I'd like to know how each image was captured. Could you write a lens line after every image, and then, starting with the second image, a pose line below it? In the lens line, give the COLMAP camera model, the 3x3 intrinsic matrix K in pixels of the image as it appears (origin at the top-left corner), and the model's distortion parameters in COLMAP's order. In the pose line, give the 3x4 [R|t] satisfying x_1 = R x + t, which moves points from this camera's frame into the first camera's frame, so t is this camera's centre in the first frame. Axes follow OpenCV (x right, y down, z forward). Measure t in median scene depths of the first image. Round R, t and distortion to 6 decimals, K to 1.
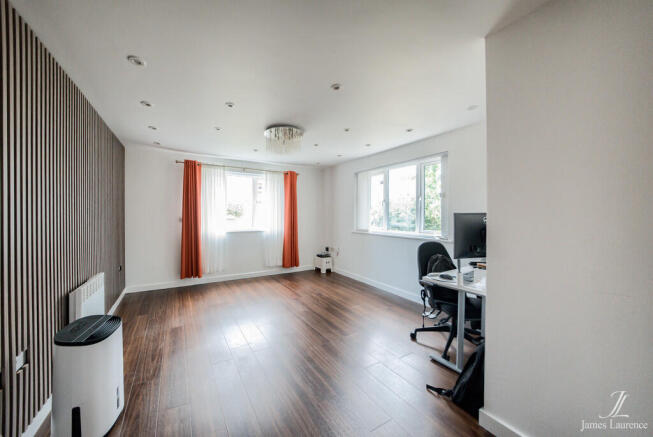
lens RADIAL K [[235.5, 0, 311.2], [0, 235.5, 215.4], [0, 0, 1]] dist [0.001685, 0.000001]
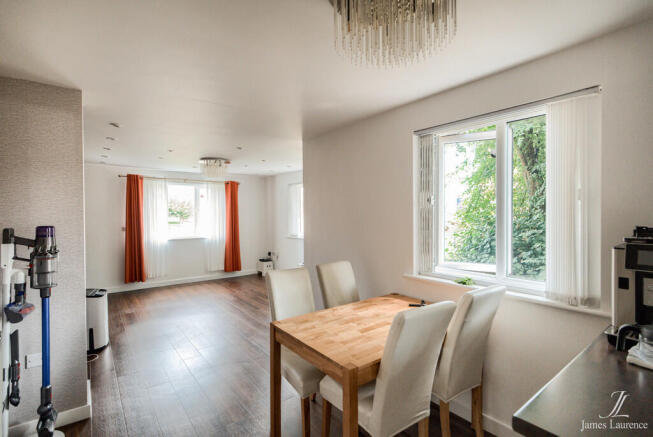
lens RADIAL K [[309.5, 0, 326.3], [0, 309.5, 215.0], [0, 0, 1]] dist [-0.004947, -0.000141]
pose [[0.991491, -0.012076, 0.129614, 0.160856], [0.012137, 0.999926, 0.000322, -0.031220], [-0.129608, 0.001254, 0.991564, -0.456843]]
